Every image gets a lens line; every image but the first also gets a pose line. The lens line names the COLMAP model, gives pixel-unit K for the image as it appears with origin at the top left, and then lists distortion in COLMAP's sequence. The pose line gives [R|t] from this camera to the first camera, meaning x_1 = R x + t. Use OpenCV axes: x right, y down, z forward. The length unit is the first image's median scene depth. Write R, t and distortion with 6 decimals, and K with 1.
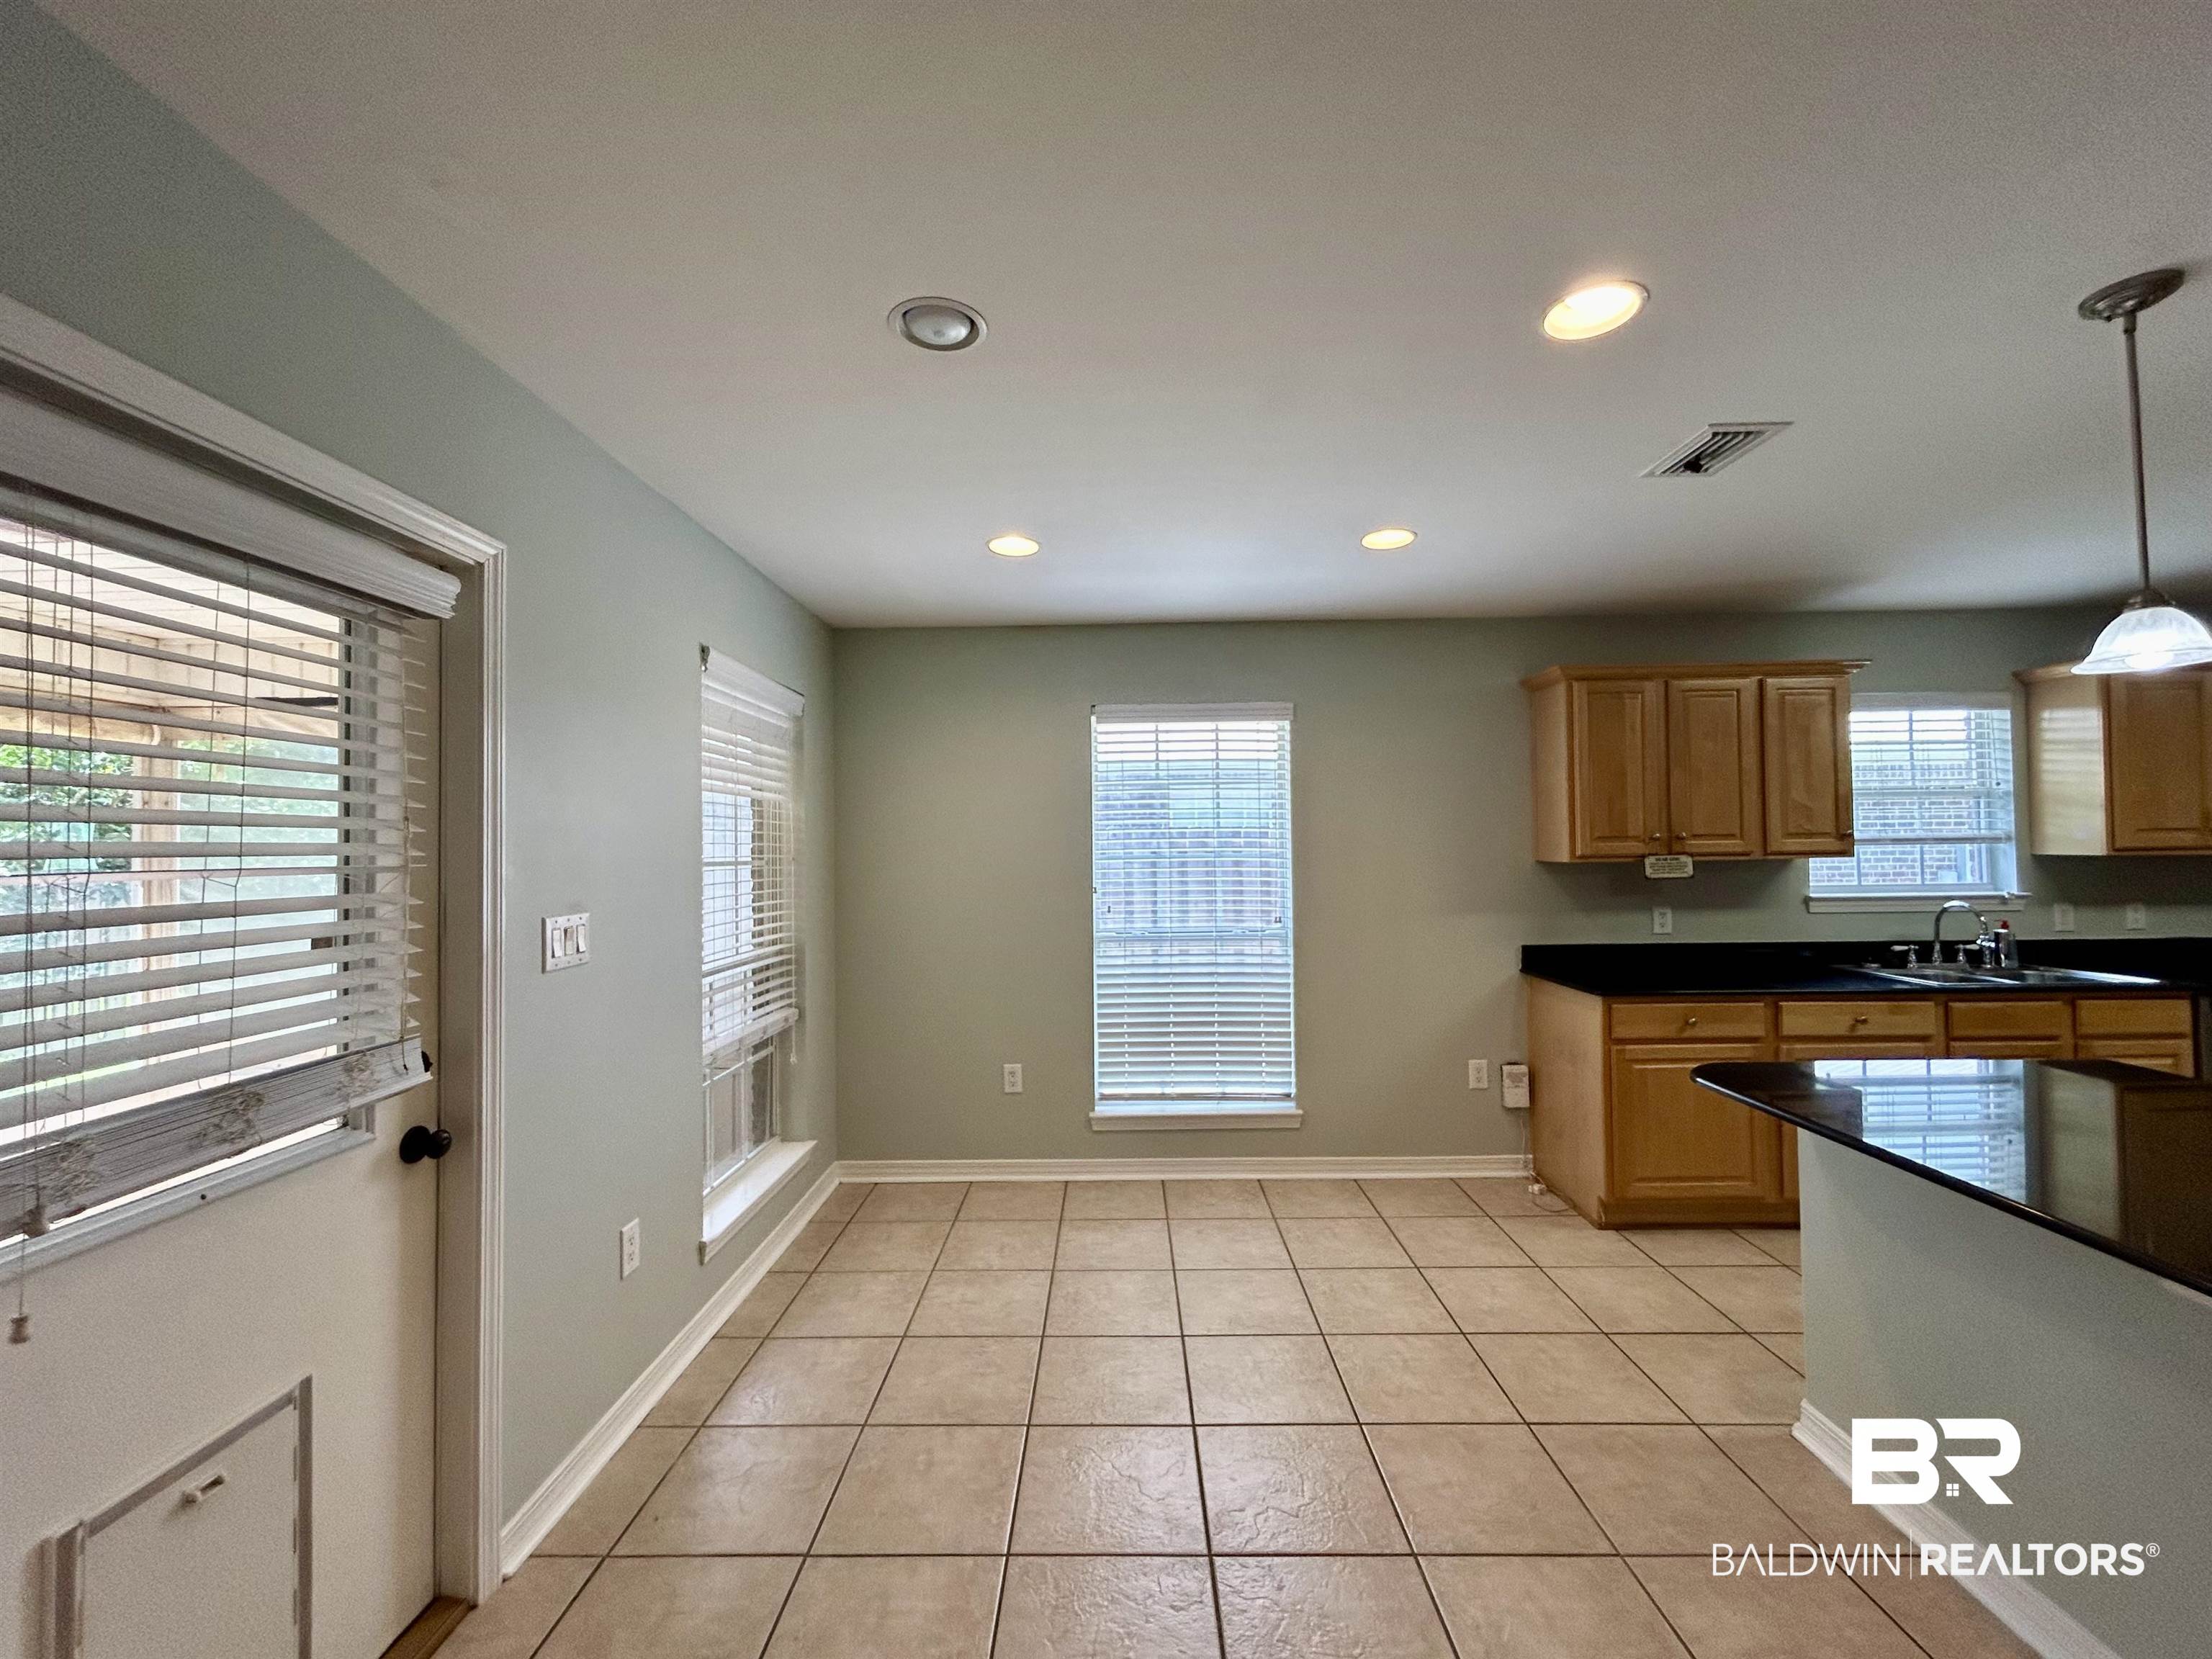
lens RADIAL K [[896.6, 0, 1107.7], [0, 896.6, 825.9], [0, 0, 1]] dist [-0.002038, 0.002502]
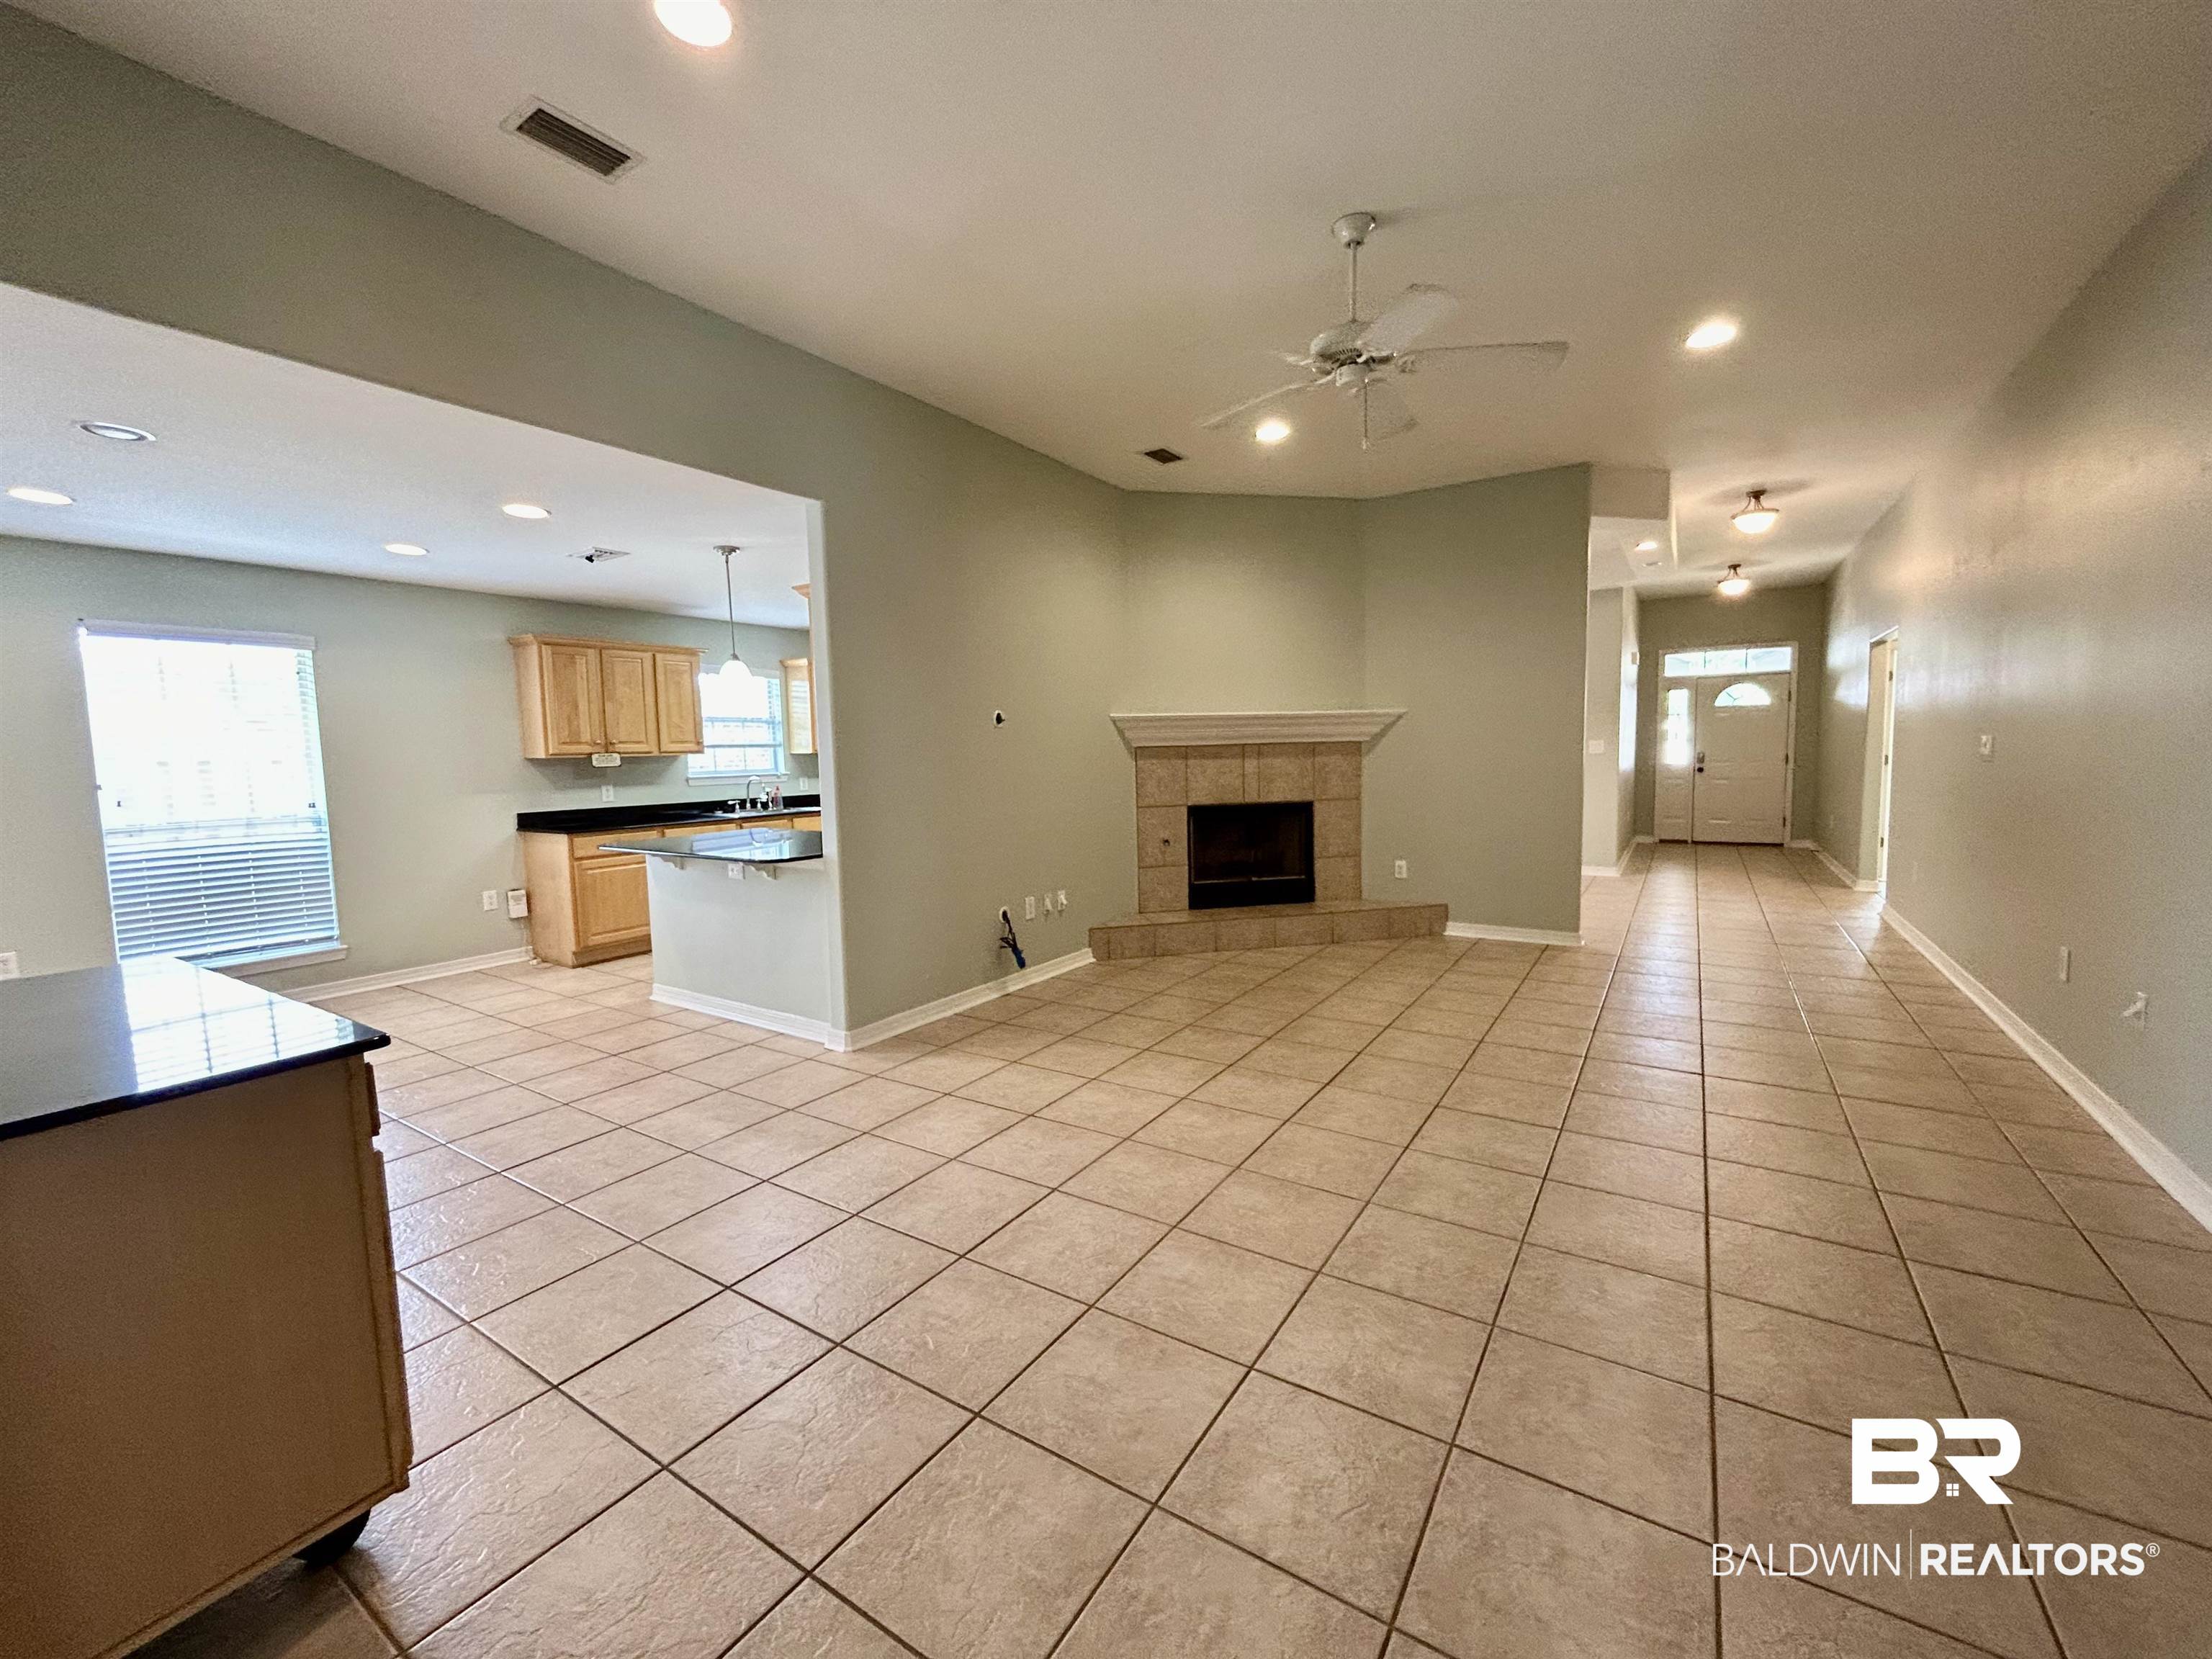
lens RADIAL K [[896.6, 0, 1094.6], [0, 896.6, 831.2], [0, 0, 1]] dist [-0.002038, 0.002502]
pose [[0.545279, -0.075488, 0.834849, -0.305860], [-0.009207, 0.995337, 0.096013, 0.007705], [-0.838204, -0.060041, 0.542042, -0.717863]]
